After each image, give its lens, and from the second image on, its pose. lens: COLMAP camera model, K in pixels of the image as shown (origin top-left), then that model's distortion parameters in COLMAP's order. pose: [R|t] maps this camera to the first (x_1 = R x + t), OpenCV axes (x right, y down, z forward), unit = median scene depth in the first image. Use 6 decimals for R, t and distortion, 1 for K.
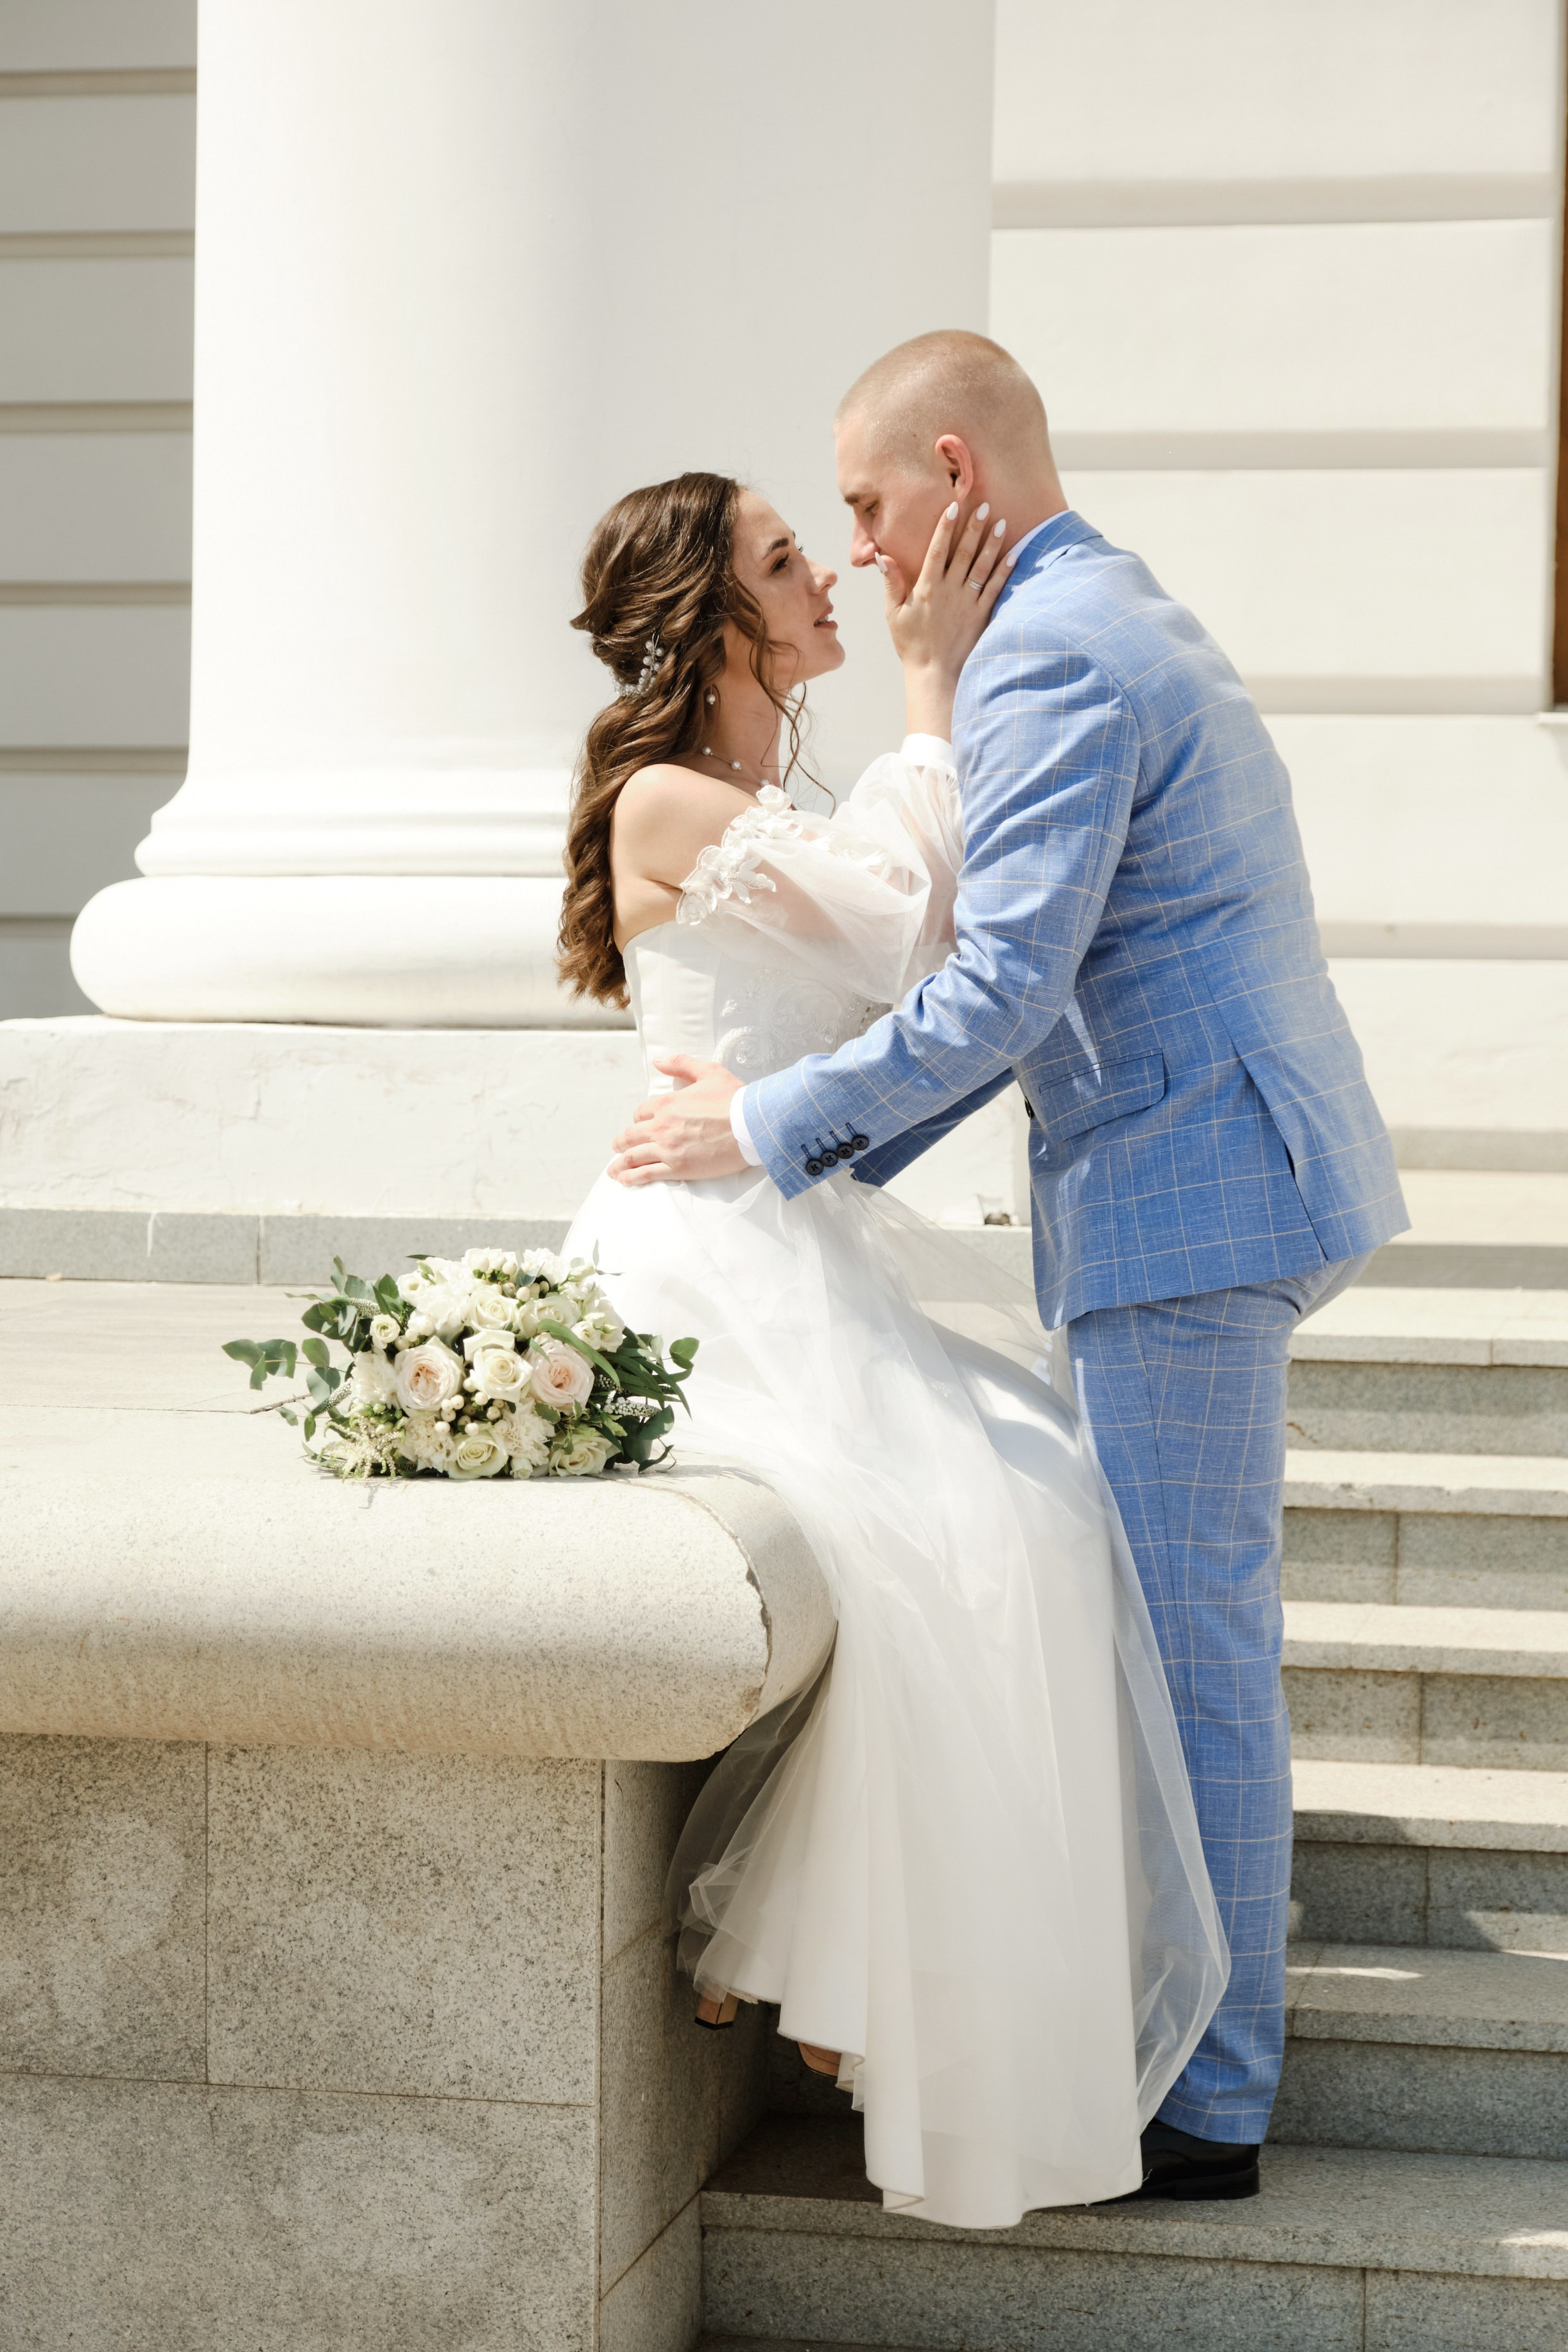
lens RADIAL K [[4845.5, 0, 784.0], [0, 4845.5, 1176.0], [0, 0, 1]] dist [-0.012653, 0.091325]
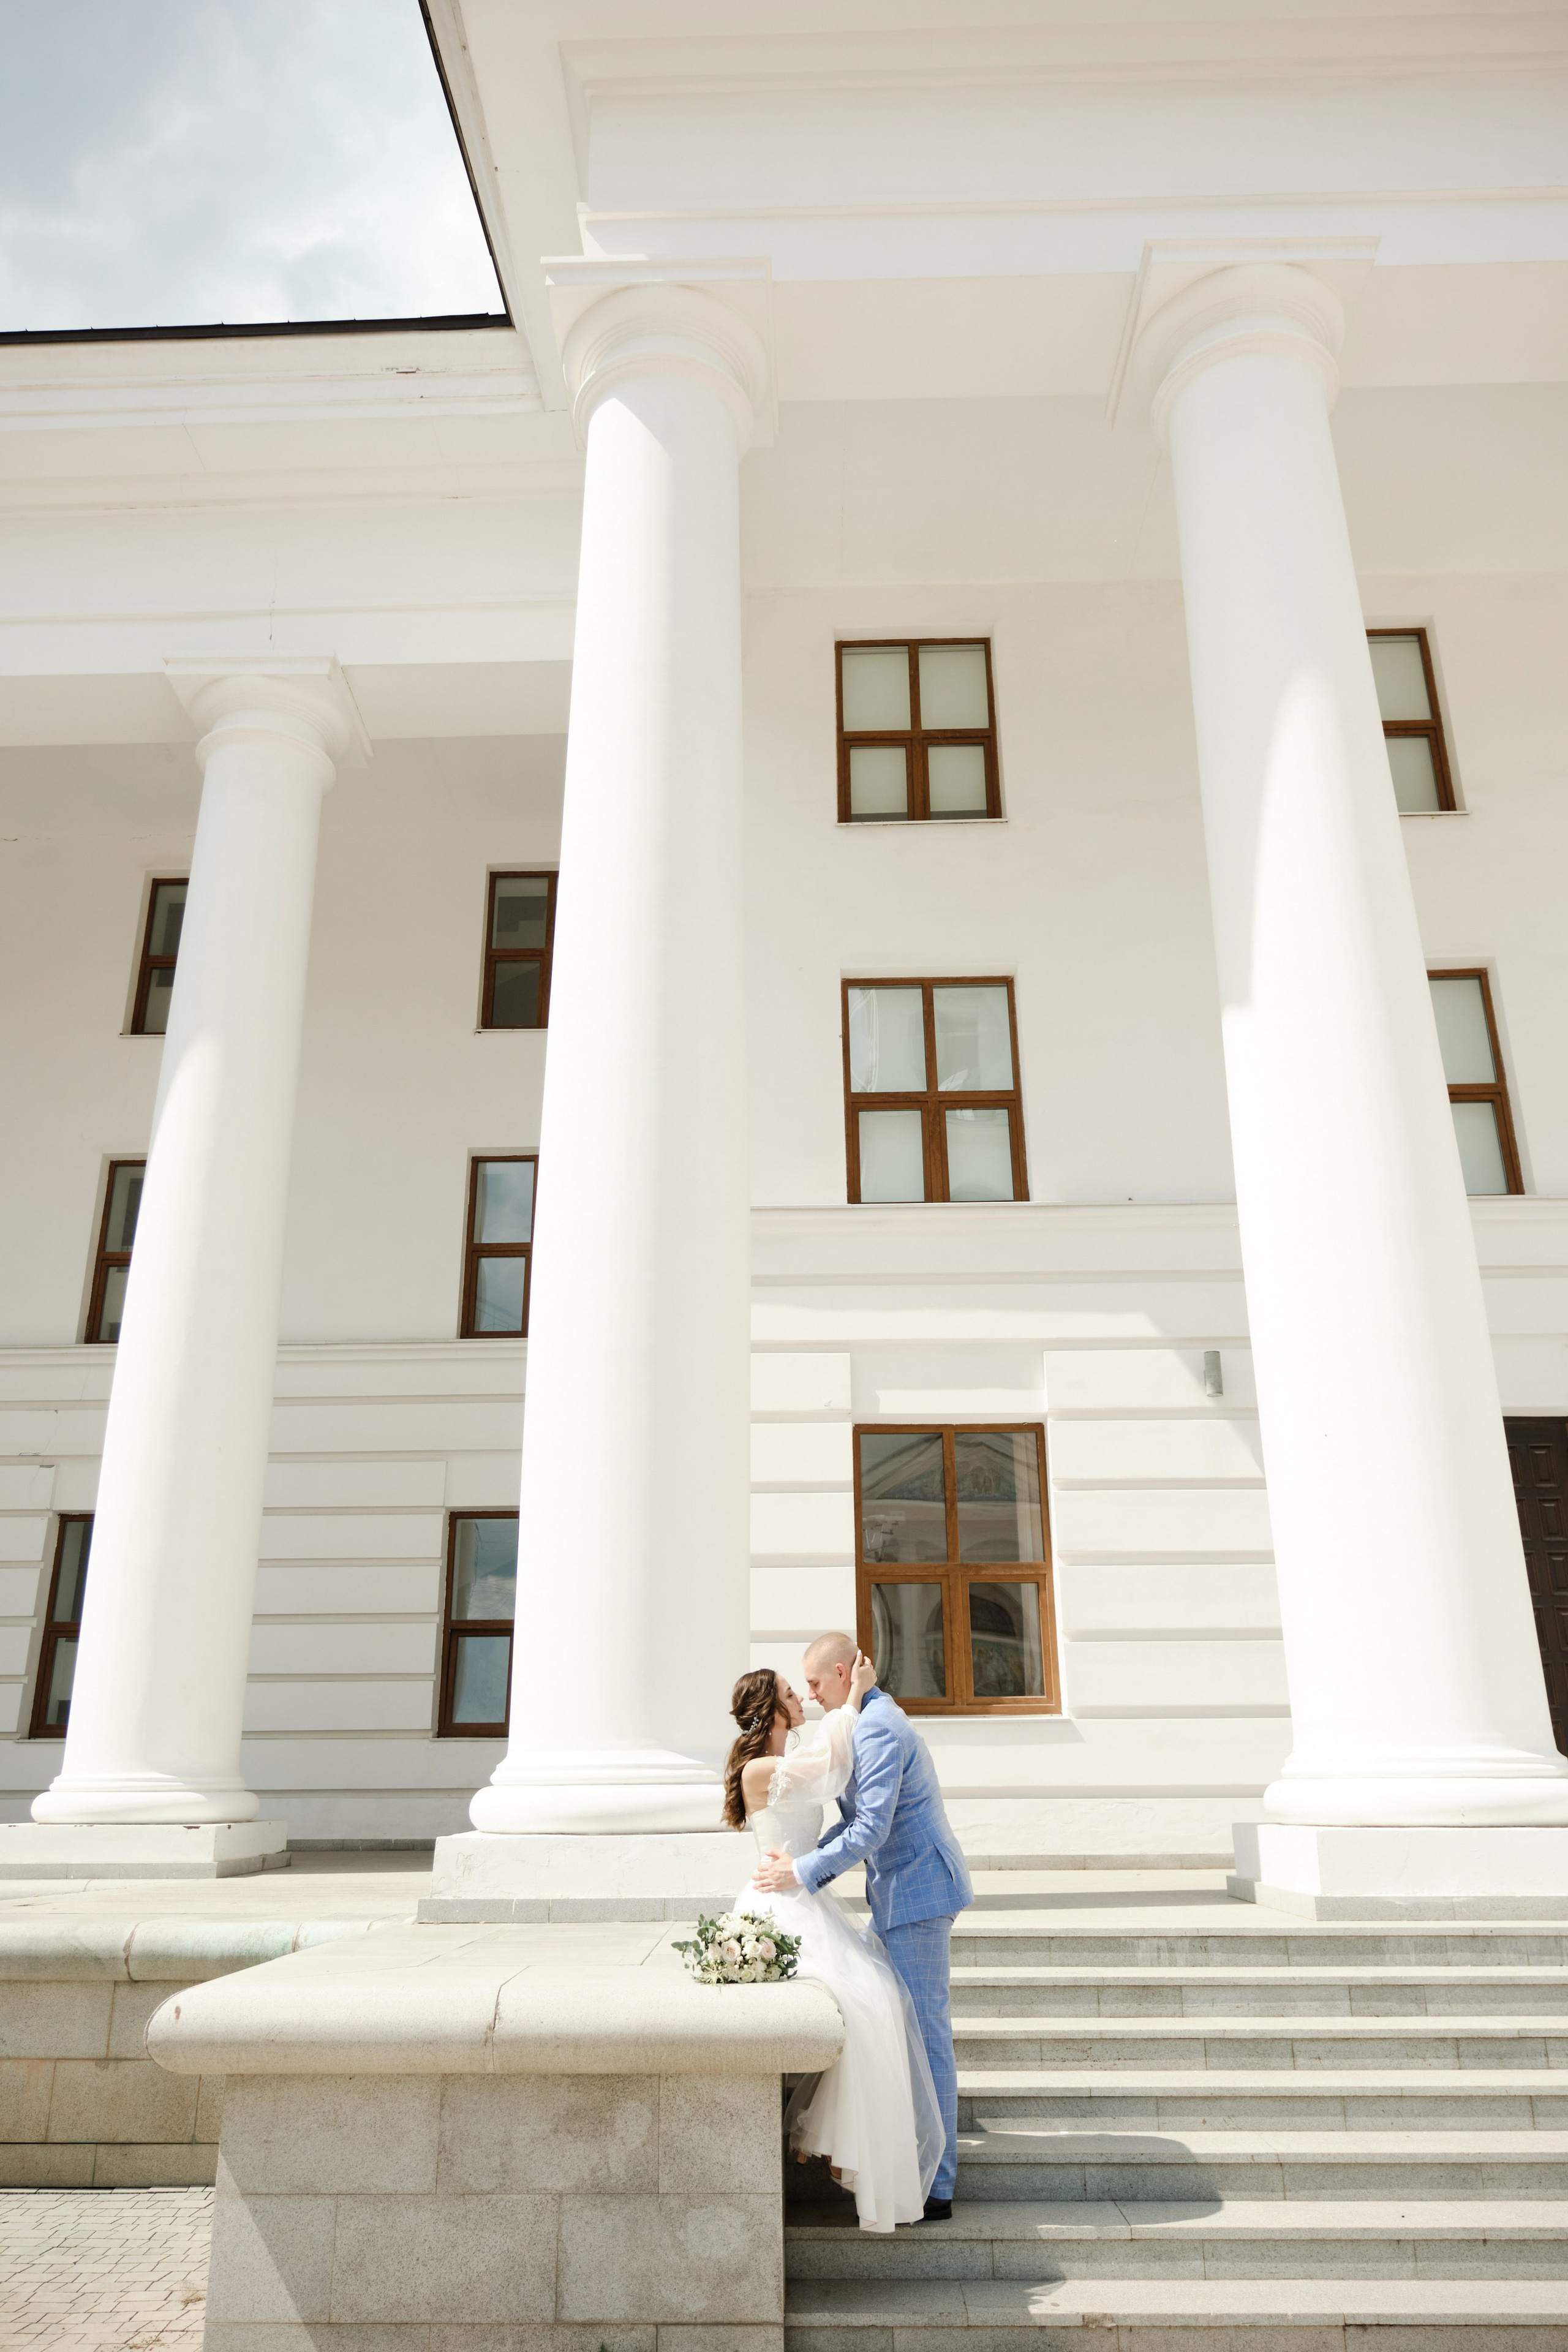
lens RADIAL K [[1560.8, 0, 781.5], [0, 1560.8, 1241.5], [0, 0, 1]] dist [0.003368, -0.001503]
pose [[0.984671, 0.041490, 0.169416, -0.241115], [0.024690, 0.928360, -0.370861, -0.013952], [-0.172666, 0.369359, 0.913105, -0.202418]]
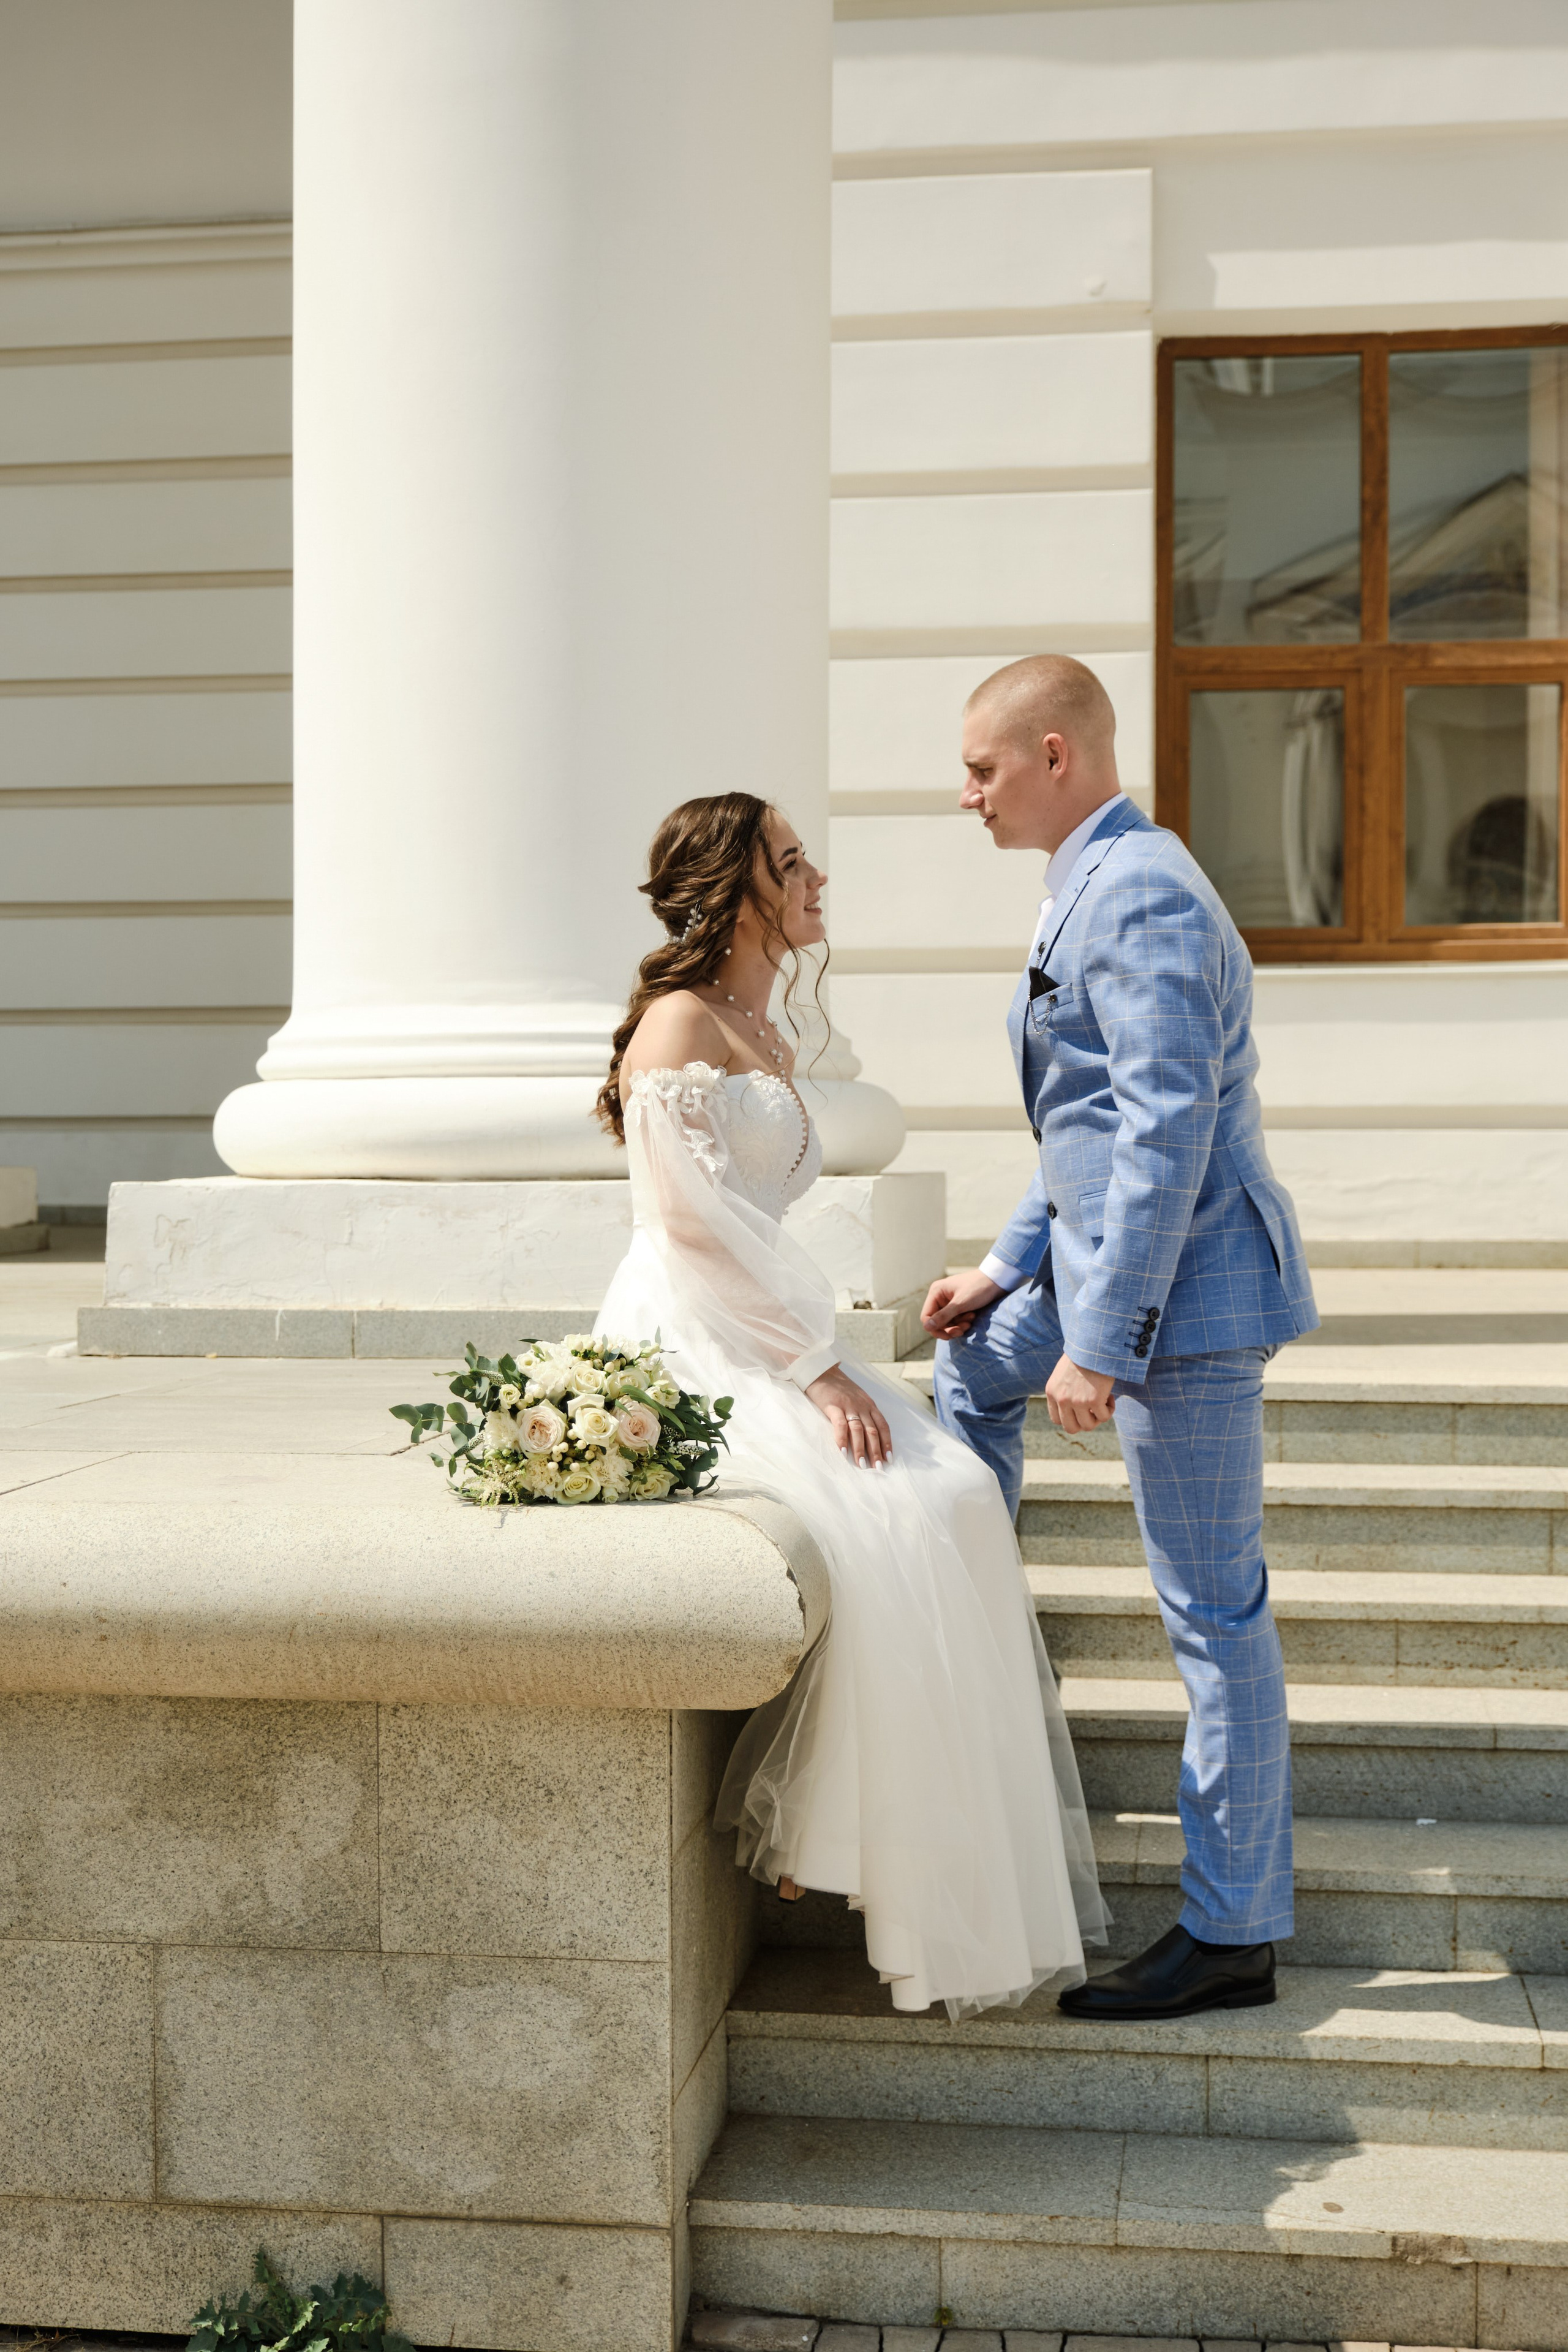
lens RADIAL K [[3002.9, 0, 771.7], [0, 3002.9, 1206.8], [0, 0, 1]] dist [0.007361, -0.011716]
pose [[0.998251, -0.014047, 0.057432, -0.054771], [0.015358, 0.999630, -0.022448, -0.001370], [-0.057095, 0.023291, 0.998097, 0.145541]]
